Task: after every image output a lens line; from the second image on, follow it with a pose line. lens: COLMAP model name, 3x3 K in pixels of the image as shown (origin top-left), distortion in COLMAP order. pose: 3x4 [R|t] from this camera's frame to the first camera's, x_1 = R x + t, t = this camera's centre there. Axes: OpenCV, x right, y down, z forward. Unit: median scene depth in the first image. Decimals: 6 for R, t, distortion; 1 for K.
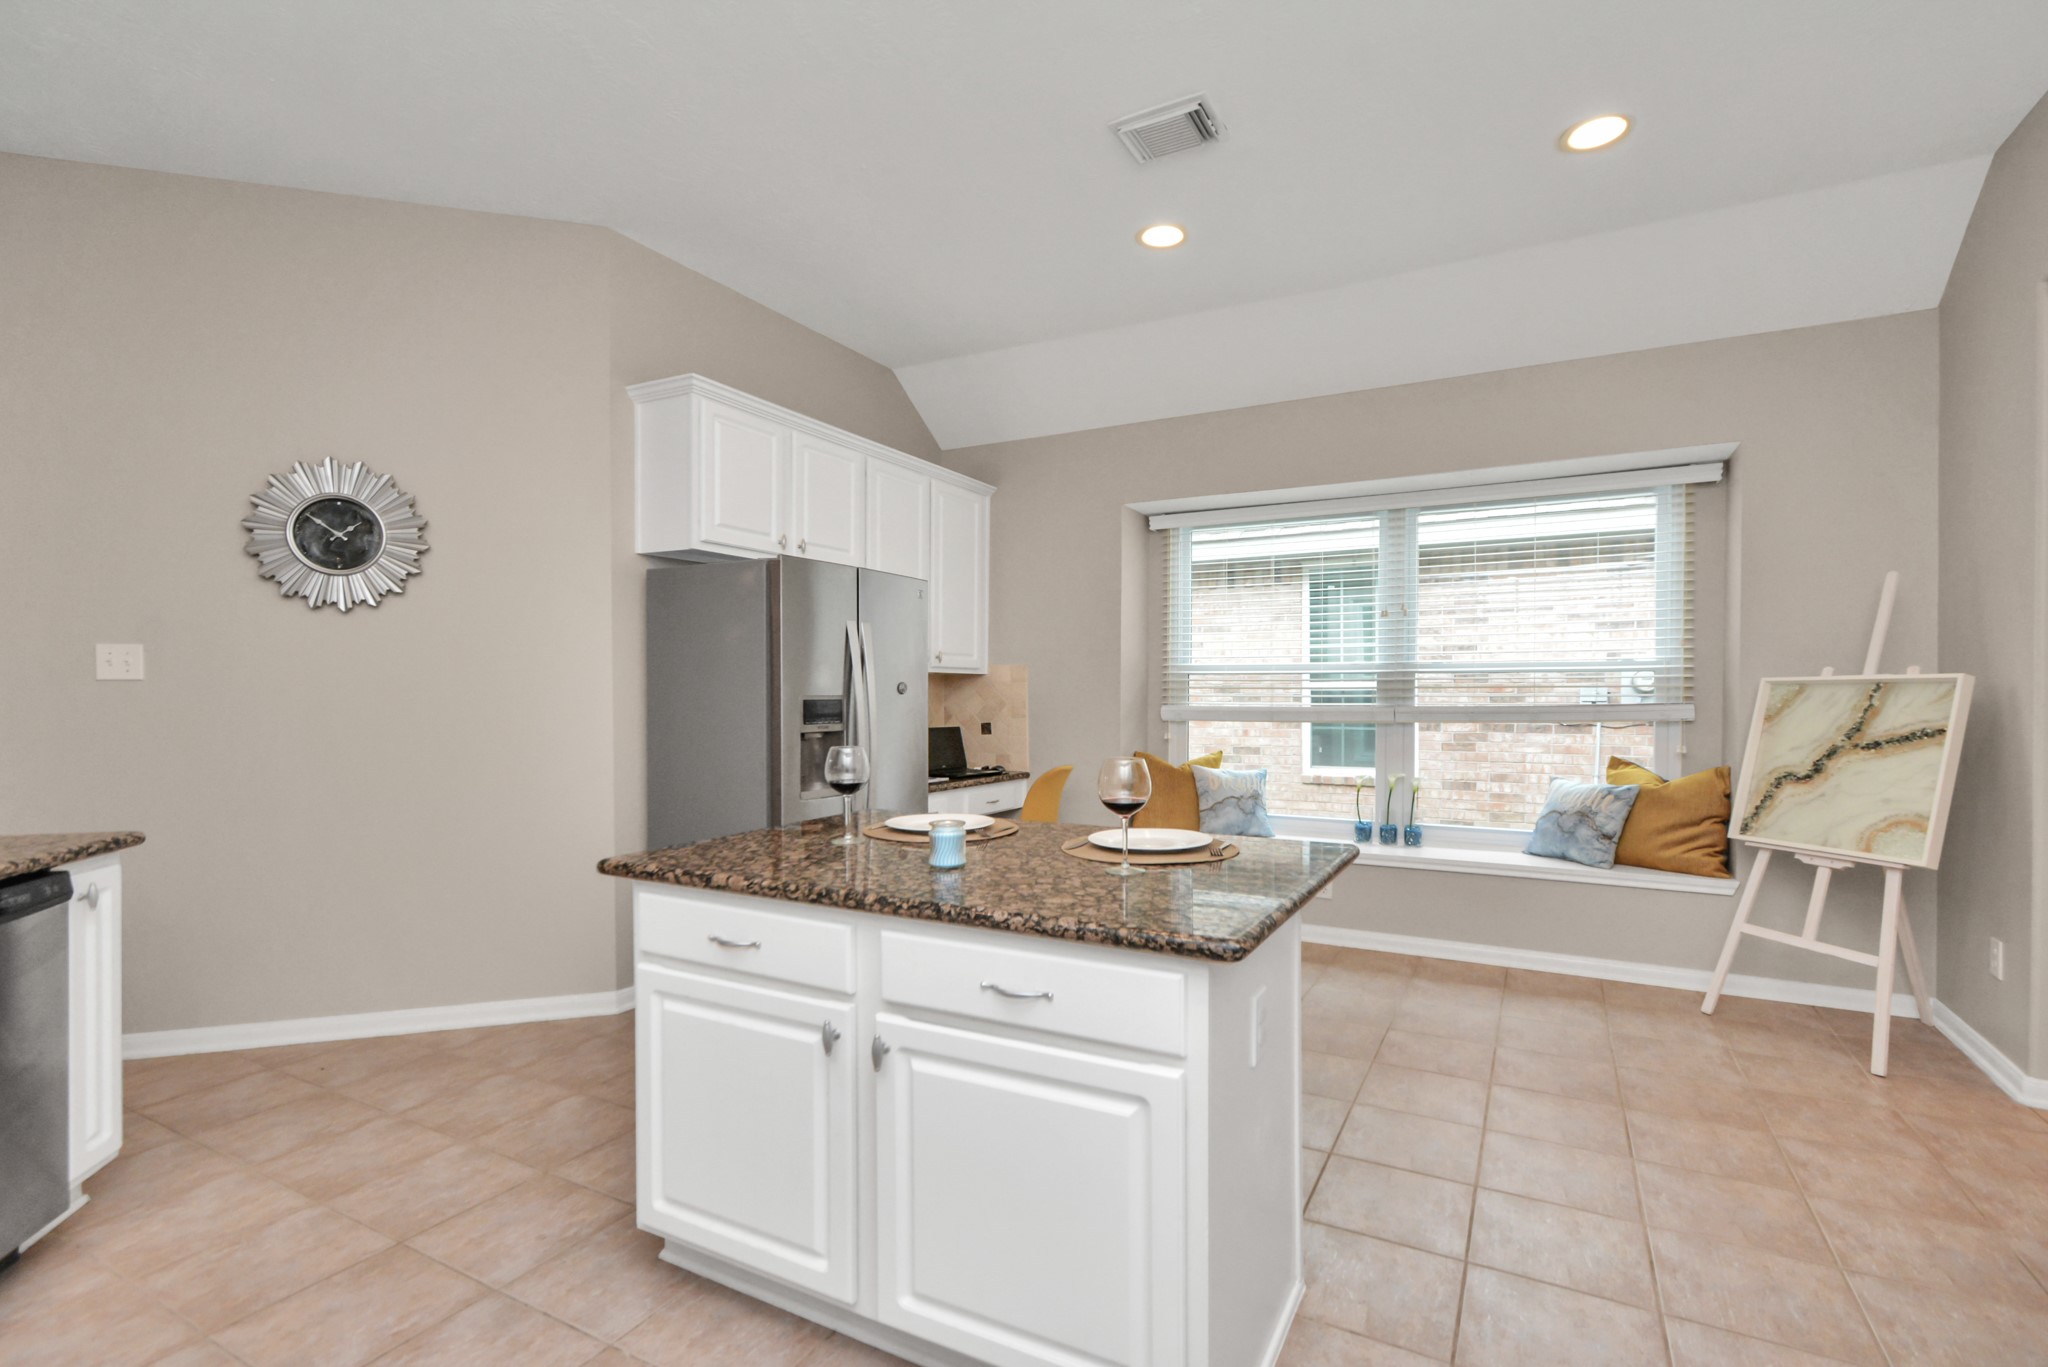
lens RADIAL K [[907.0, 0, 1044.8], [0, 907.0, 697.0], [0, 0, 1]] dist [-0.006894, -0.000058]
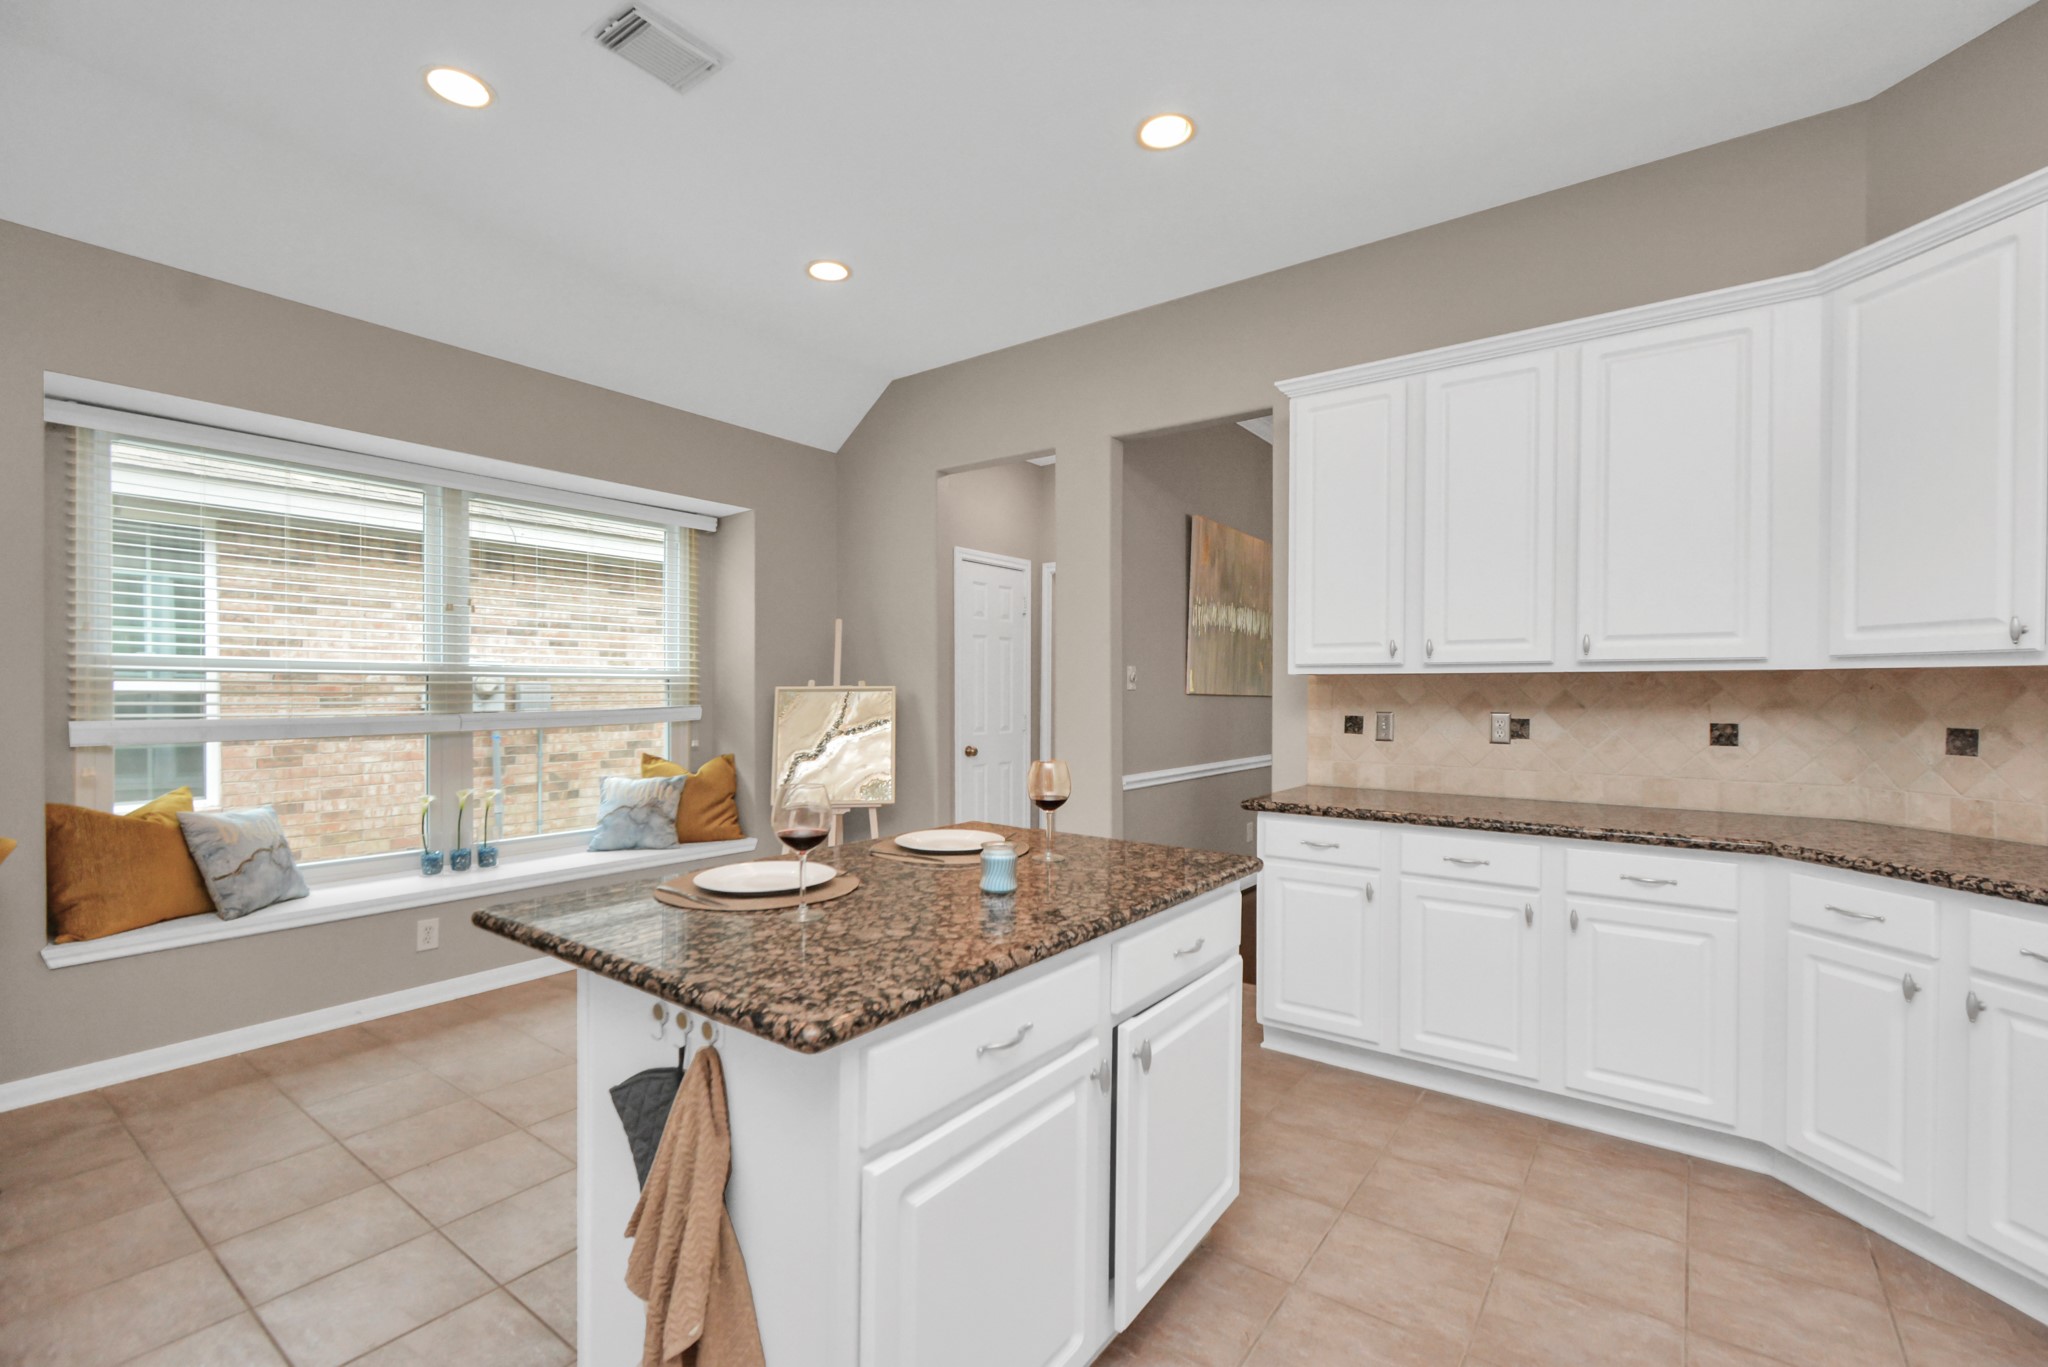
lens RADIAL K [[906.9, 0, 1035.0], [0, 906.9, 690.8], [0, 0, 1]] dist [-0.000337, -0.000144]
pose [[0.146443, 0.001868, 0.989217, -0.543197], [0.003999, 0.999989, -0.002480, -0.010511], [-0.989211, 0.004319, 0.146434, 0.425866]]
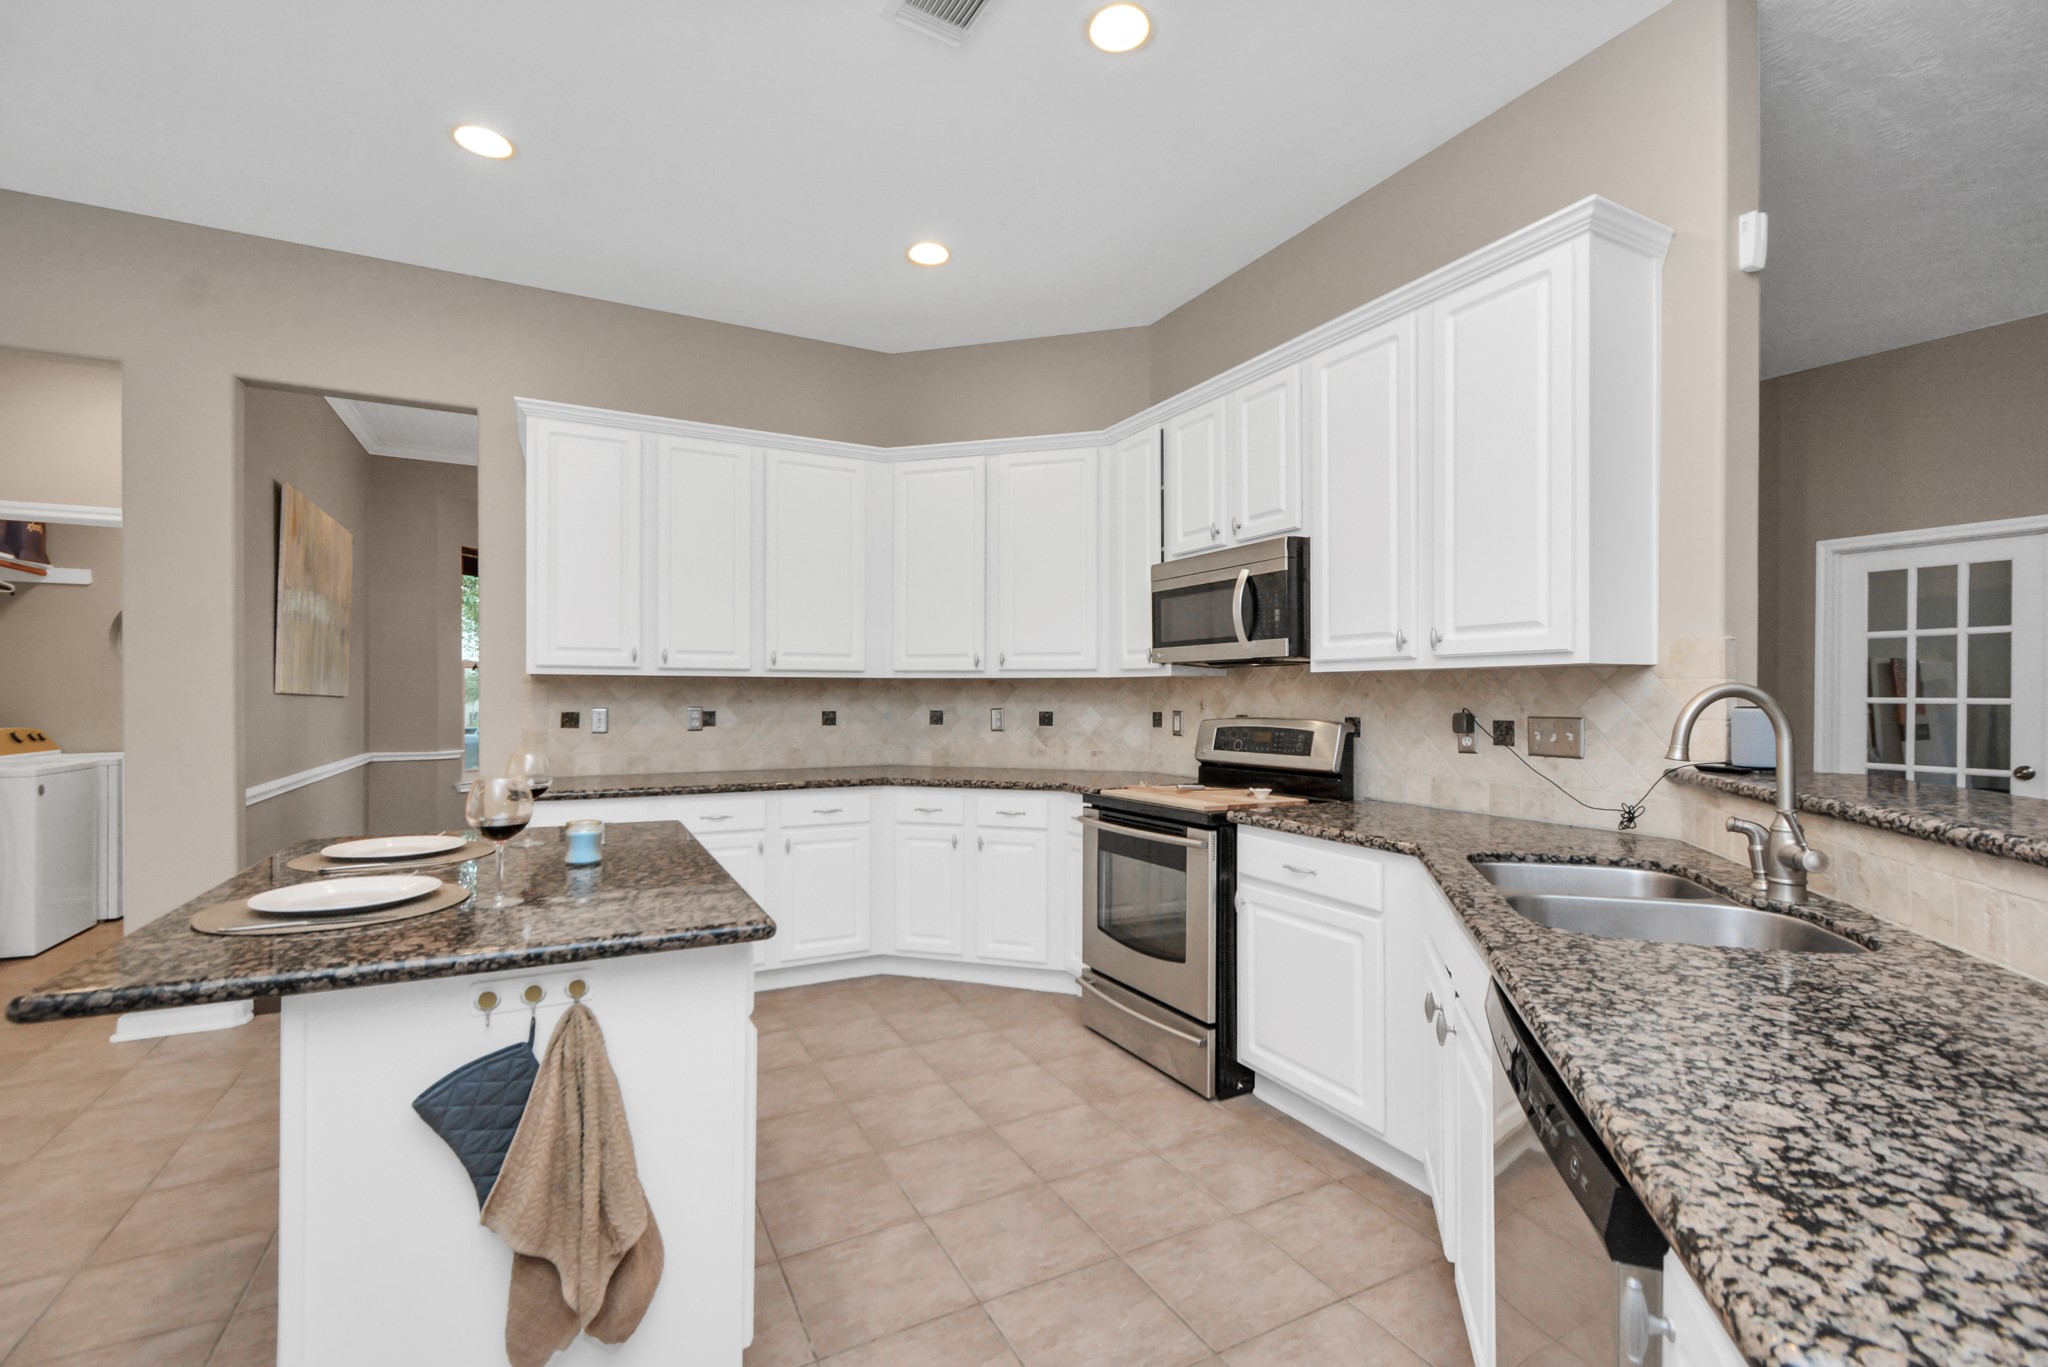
lens RADIAL K [[903.2, 0, 1024.0], [0, 903.2, 683.5], [0, 0, 1]] dist [0.008457, 0.000256]
pose [[-0.825234, 0.005480, 0.564764, -0.598717], [0.001539, 0.999971, -0.007455, -0.010030], [-0.564789, -0.005284, -0.825219, 0.855915]]
